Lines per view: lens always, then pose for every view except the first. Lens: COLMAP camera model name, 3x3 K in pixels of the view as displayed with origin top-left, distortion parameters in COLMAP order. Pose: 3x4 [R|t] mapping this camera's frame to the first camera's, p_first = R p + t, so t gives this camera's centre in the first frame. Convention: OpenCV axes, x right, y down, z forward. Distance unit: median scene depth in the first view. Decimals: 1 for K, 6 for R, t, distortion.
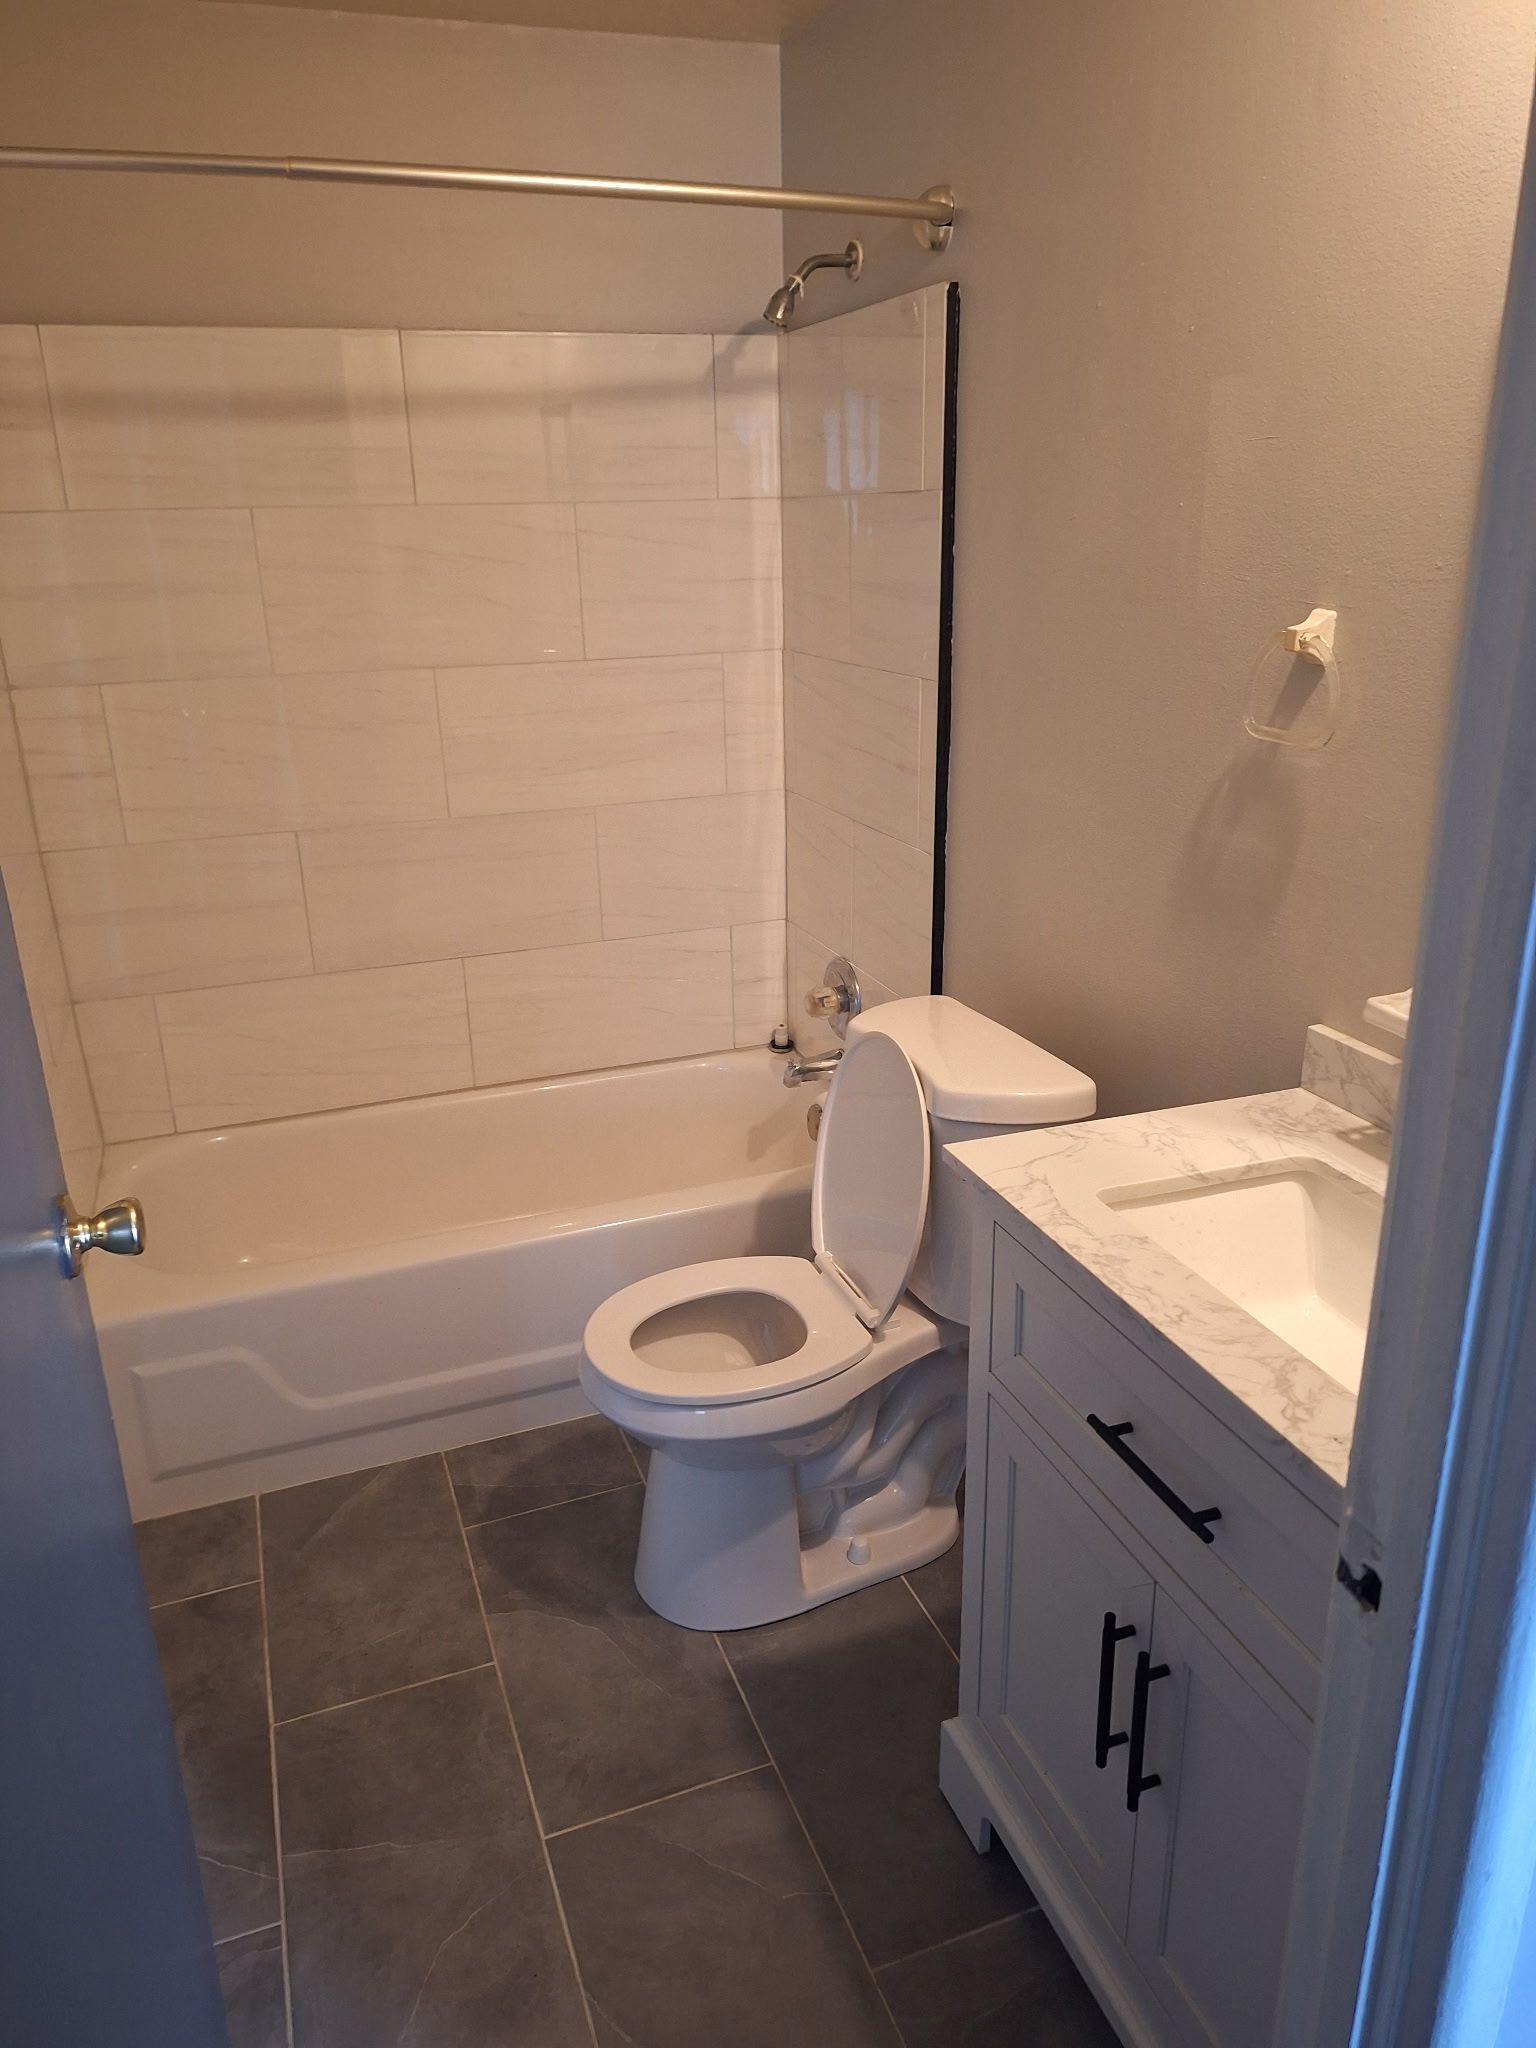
lens RADIAL K [[1439.6, 0, 759.2], [0, 1439.6, 1017.5], [0, 0, 1]] dist [0.091875, -0.100368]
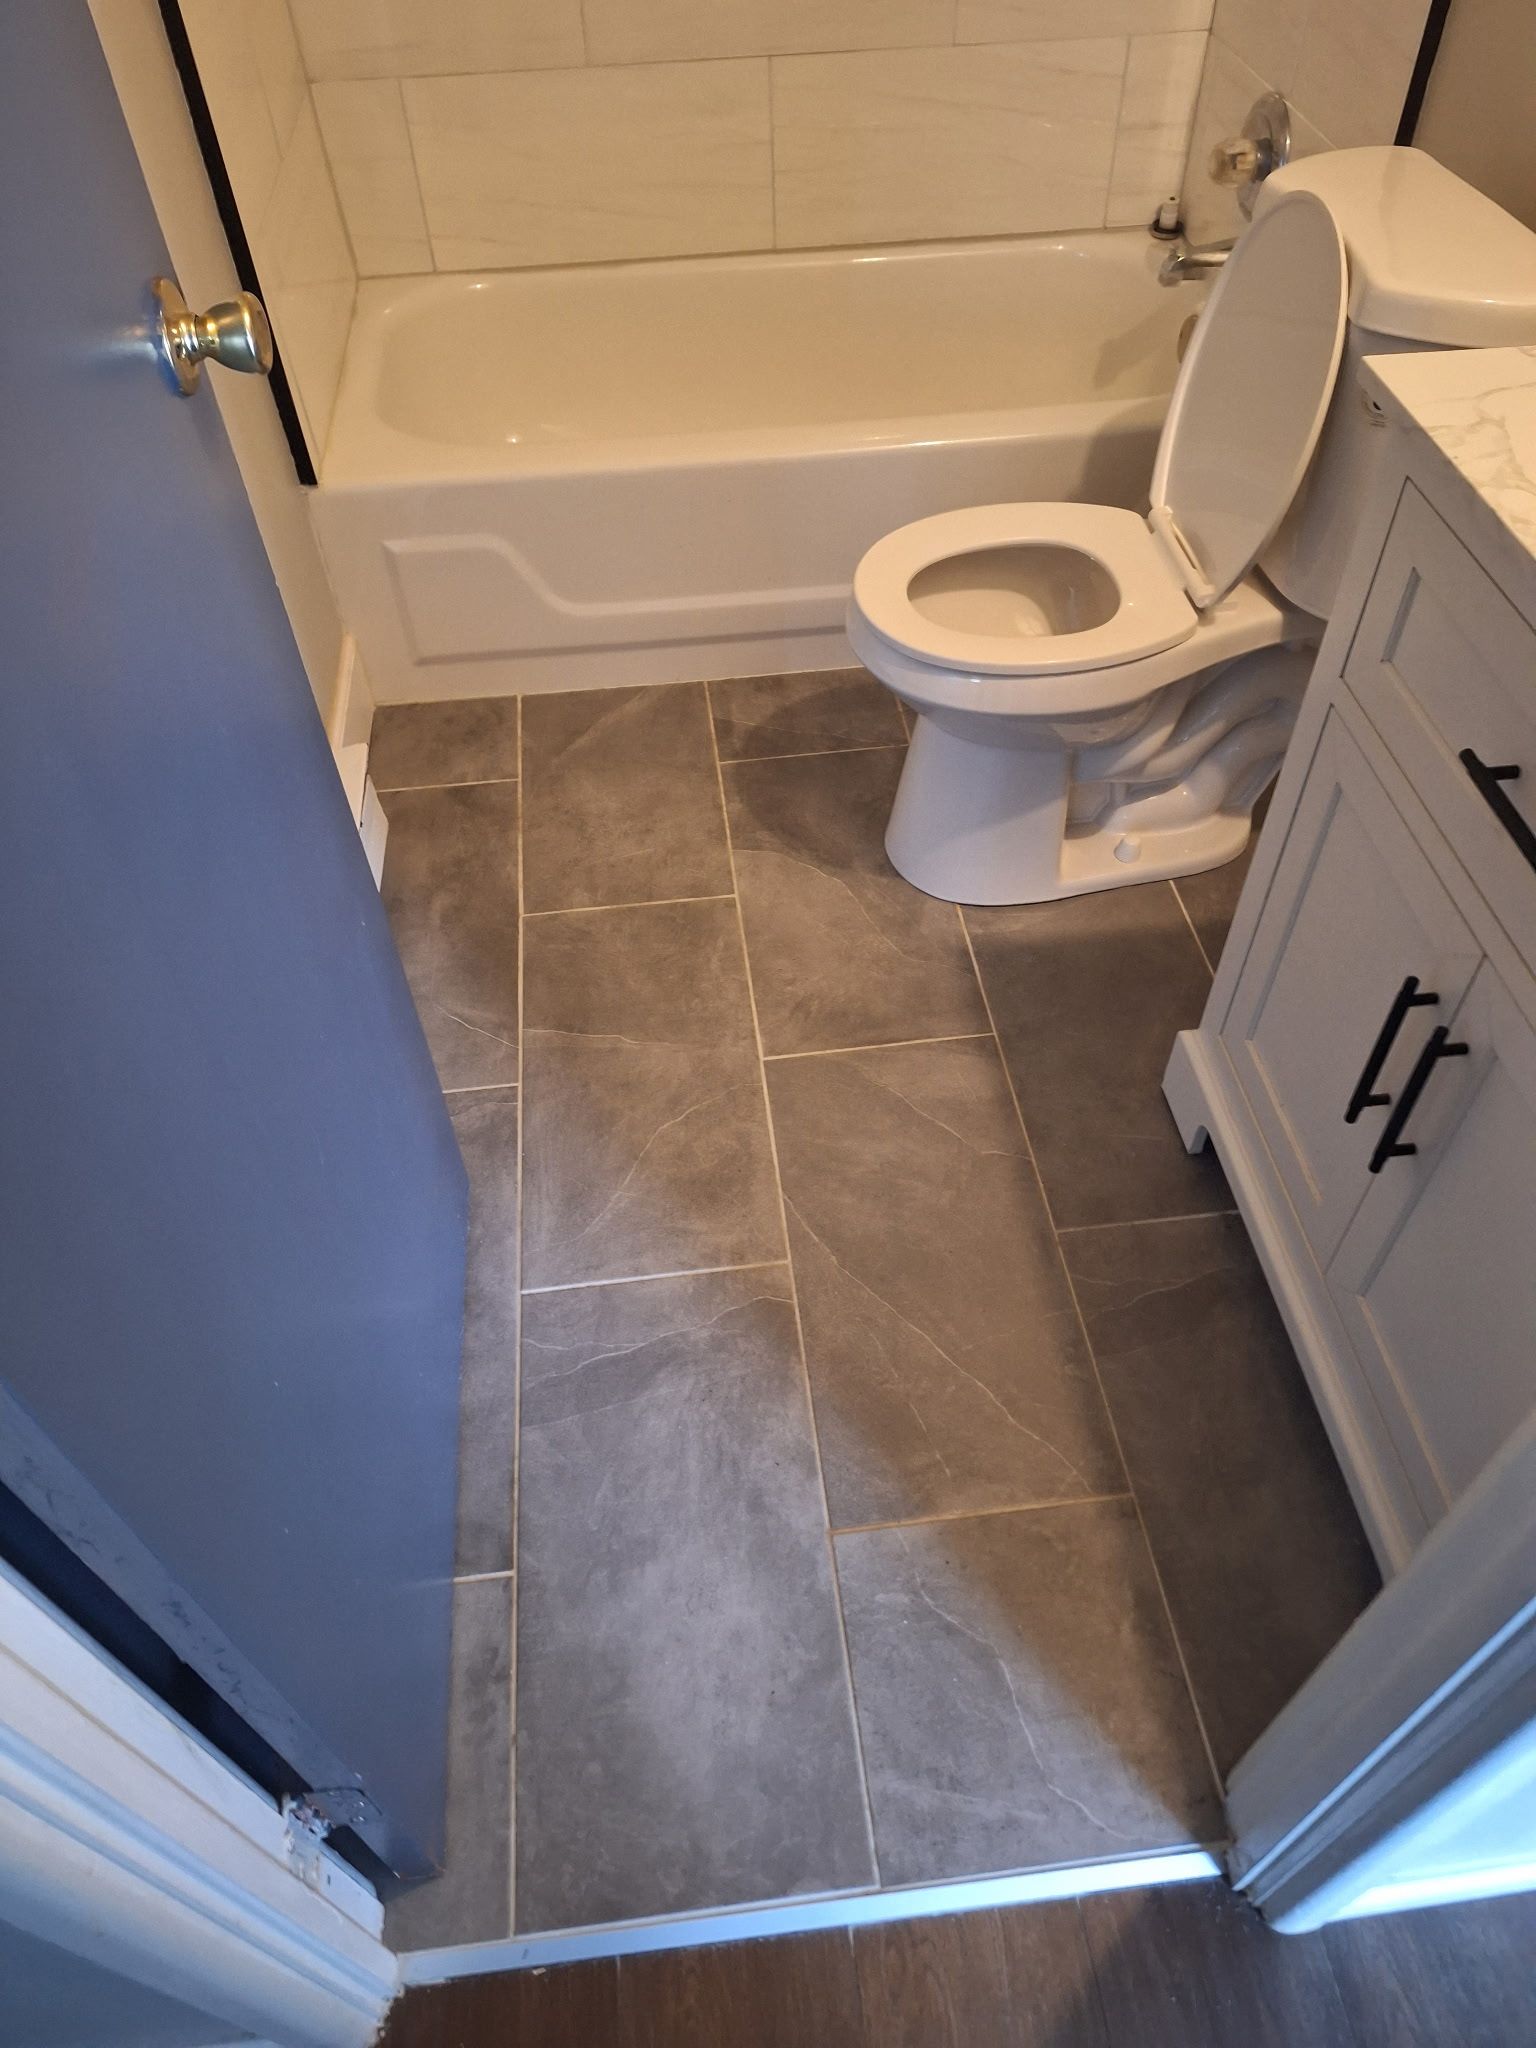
lens RADIAL K [[1439.6, 0, 759.2], [0, 1439.6, 1017.5], [0, 0, 1]] dist [0.091875, -0.100368]
pose [[0.970775, 0.176607, -0.162498, 0.009081], [-0.075868, 0.868216, 0.490352, 0.025871], [0.227683, -0.463693, 0.856241, 0.107680]]
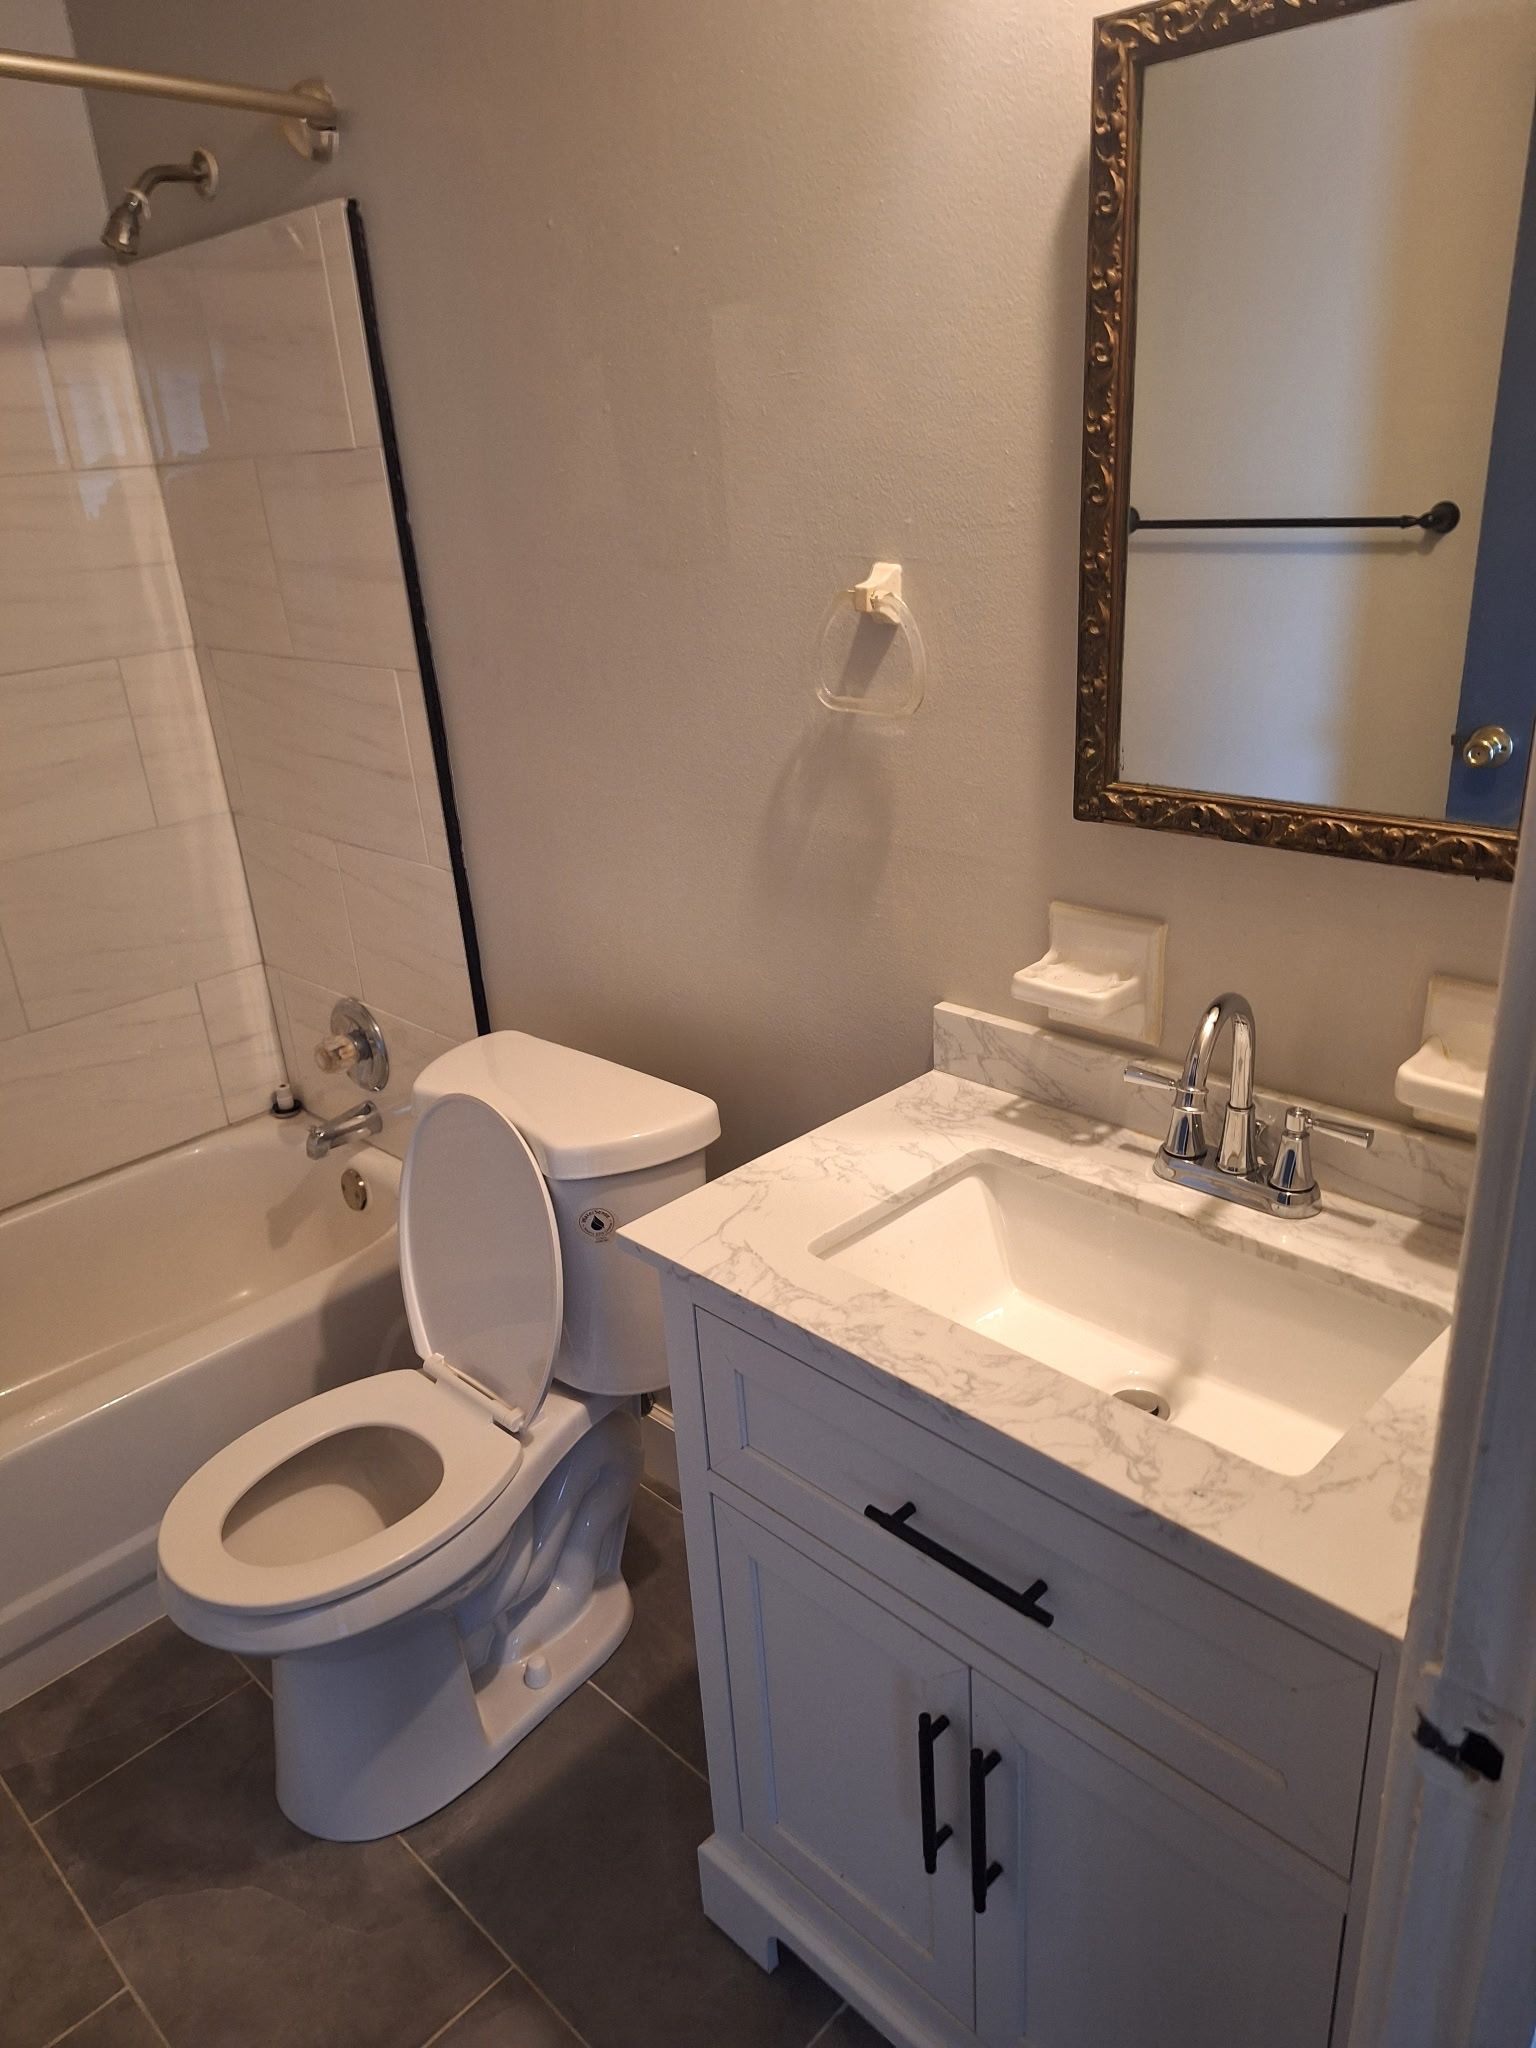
lens RADIAL K [[1451.7, 0, 787.8], [0, 1451.7, 1046.6], [0, 0, 1]] dist [0.067148, -0.067169]
pose [[0.905463, -0.196211, 0.376347, -0.052853], [0.181517, 0.980561, 0.074505, -0.041712], [-0.383650, 0.000852, 0.923478, 0.119381]]
